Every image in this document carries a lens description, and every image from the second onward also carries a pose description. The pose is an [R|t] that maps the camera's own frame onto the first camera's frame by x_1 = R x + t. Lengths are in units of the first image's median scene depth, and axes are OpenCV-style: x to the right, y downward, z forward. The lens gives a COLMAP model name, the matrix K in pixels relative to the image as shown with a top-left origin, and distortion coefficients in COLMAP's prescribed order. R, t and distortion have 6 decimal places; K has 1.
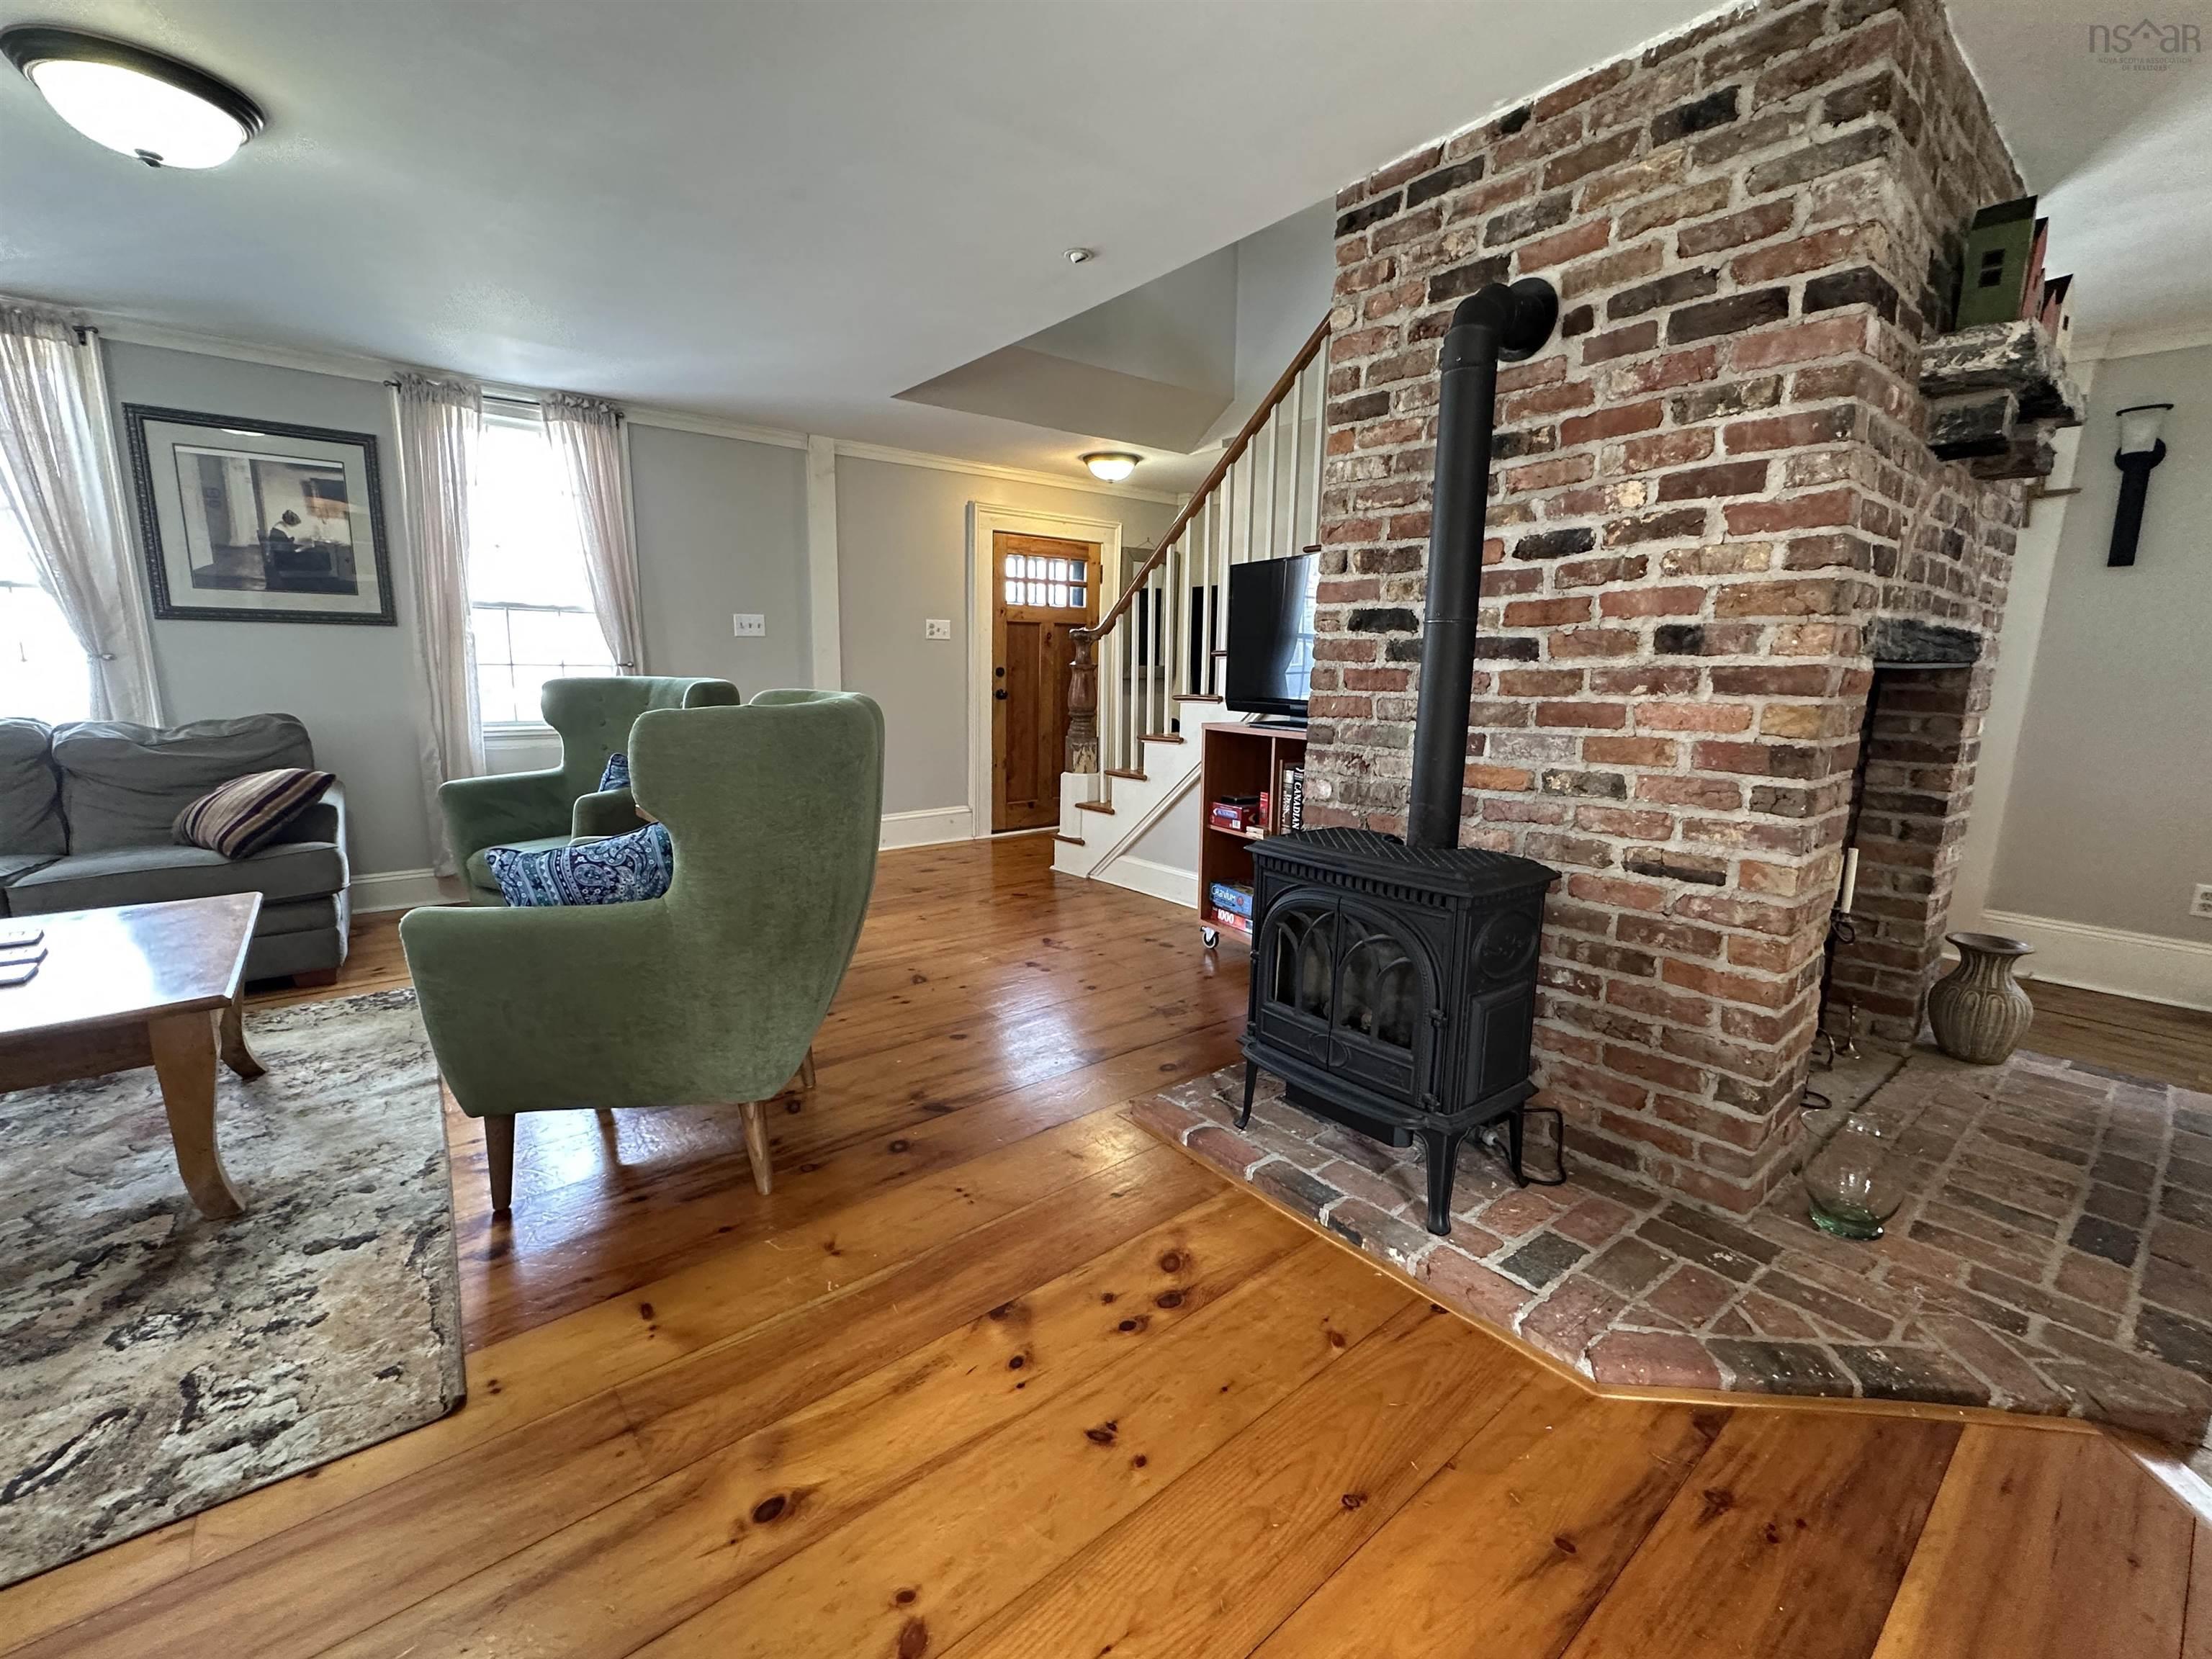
lens RADIAL K [[948.8, 0, 1100.2], [0, 948.8, 827.5], [0, 0, 1]] dist [-0.002183, 0.000153]
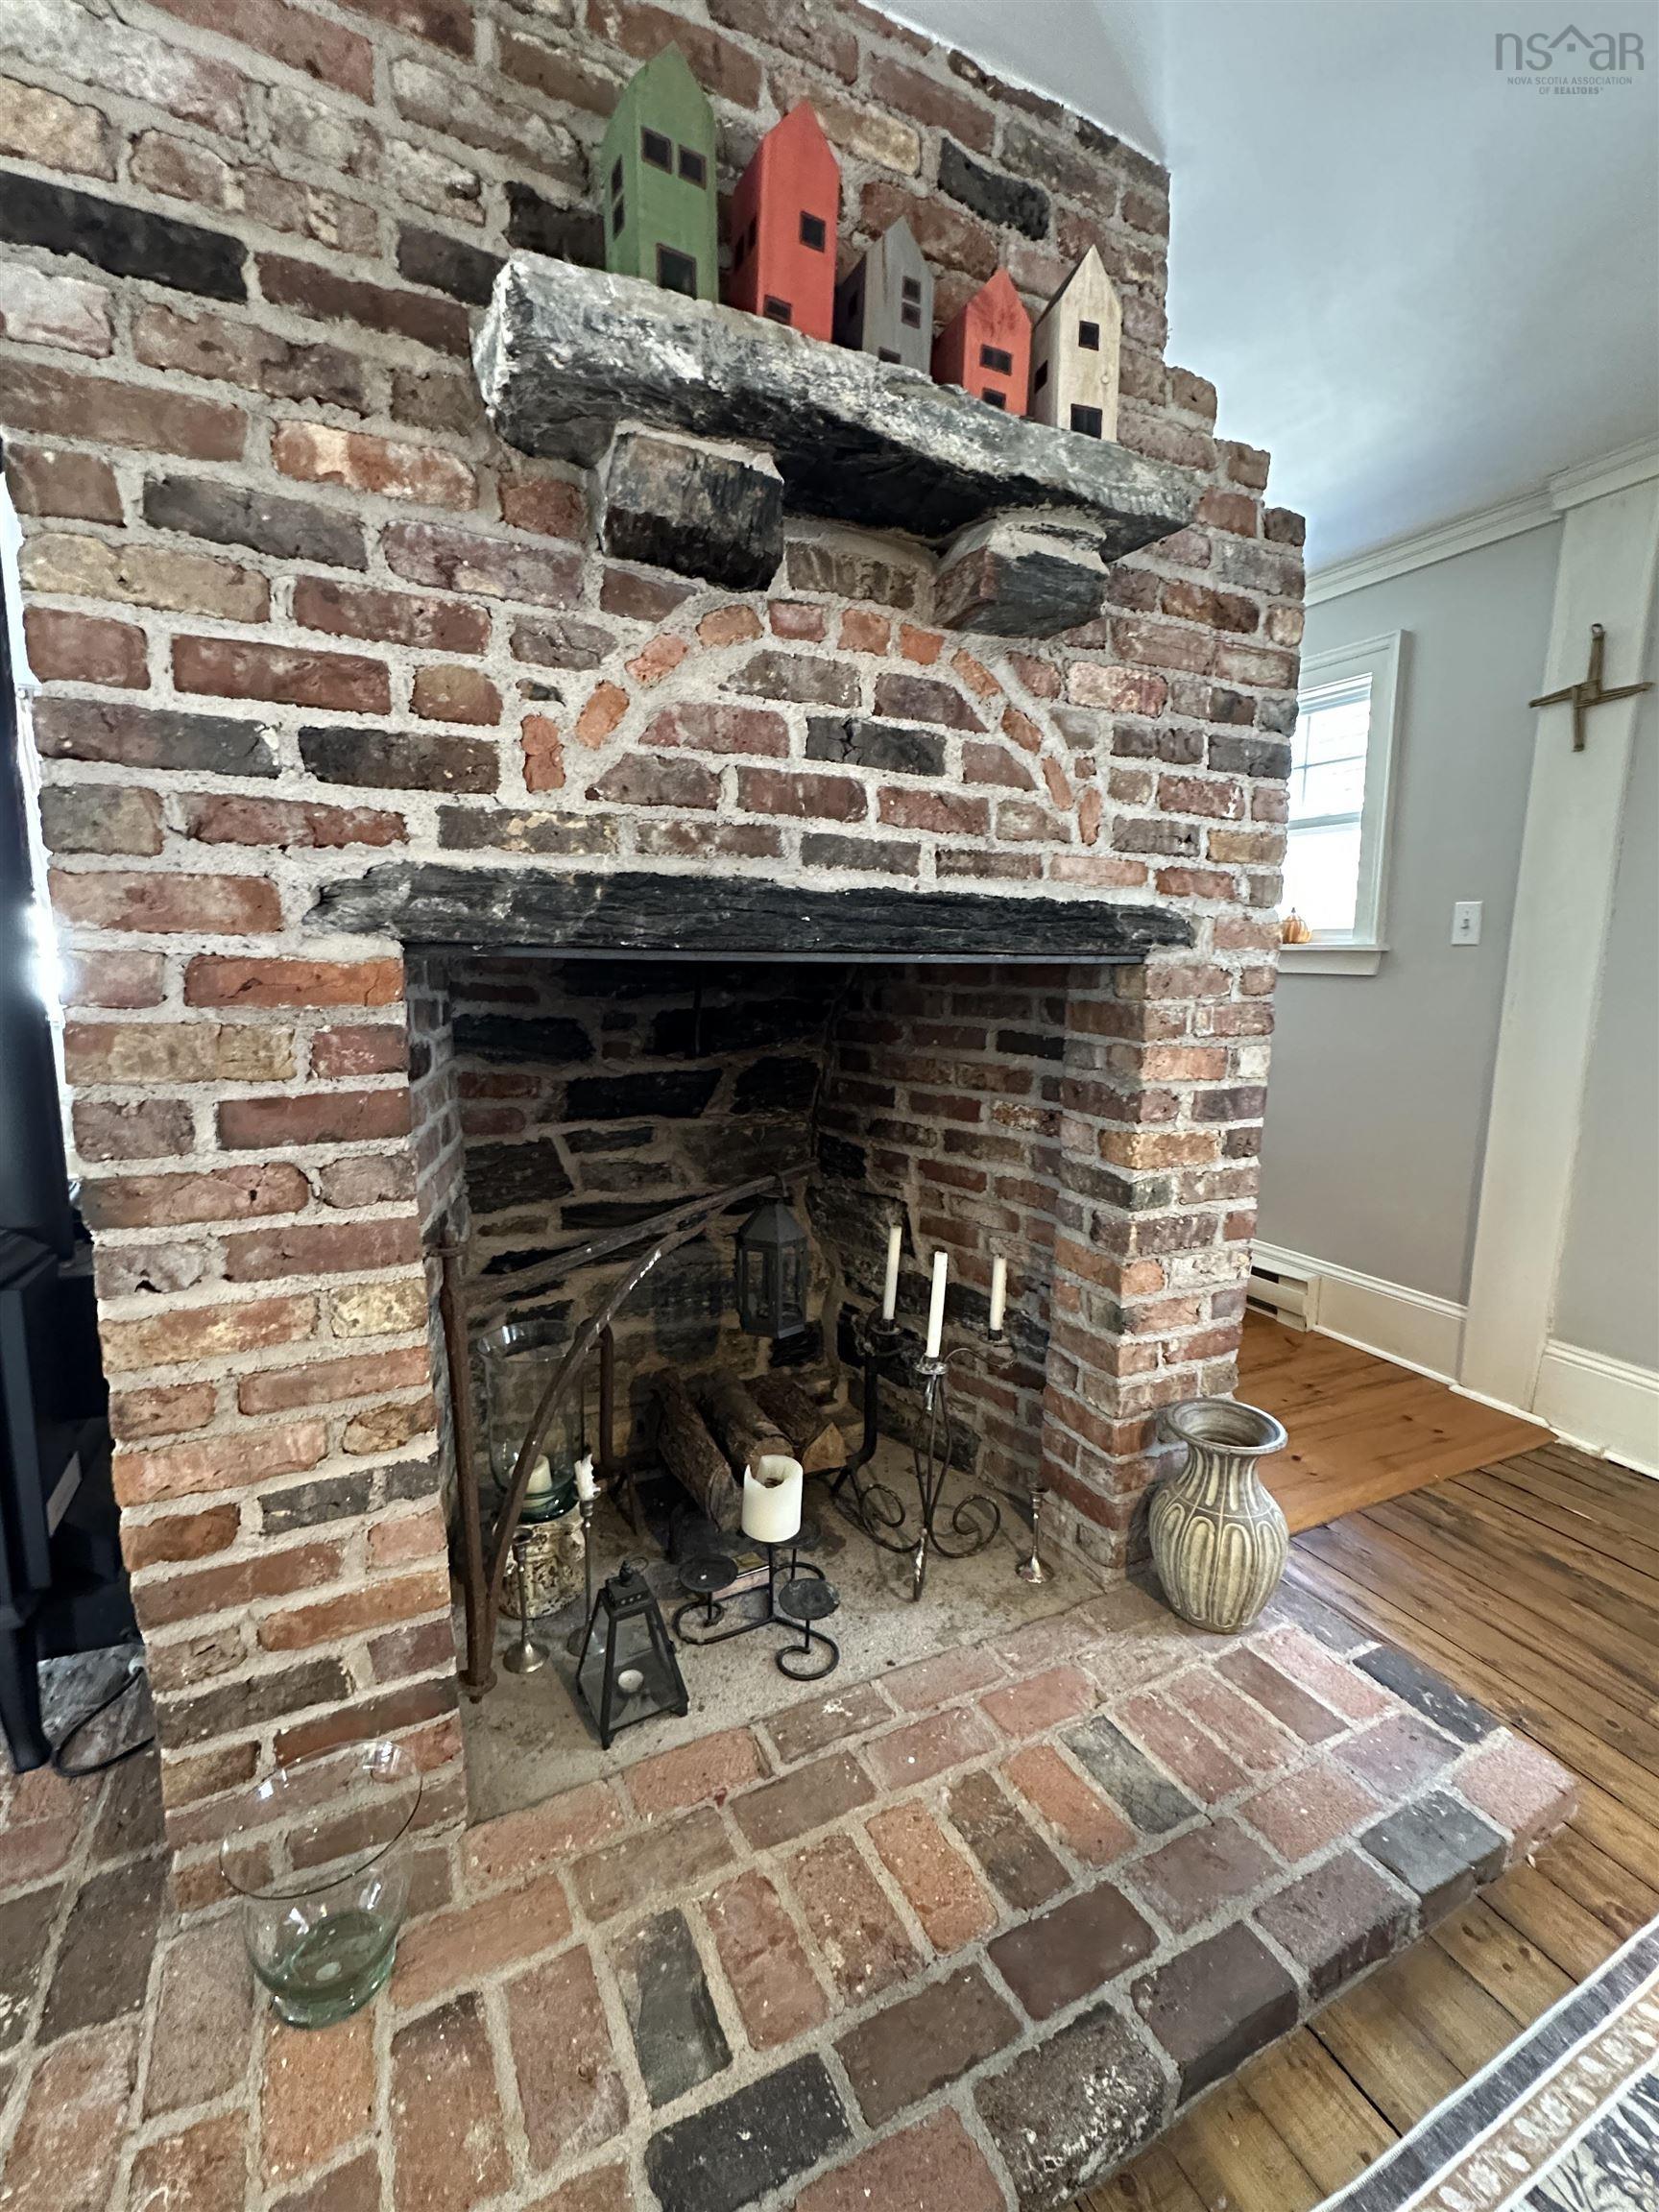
lens RADIAL K [[948.8, 0, 832.9], [0, 948.8, 1099.7], [0, 0, 1]] dist [-0.002183, 0.000153]
pose [[0.976504, 0.031030, -0.213251, 0.829860], [-0.037783, 0.998903, -0.027662, -0.057382], [0.212159, 0.035070, 0.976606, 0.362385]]
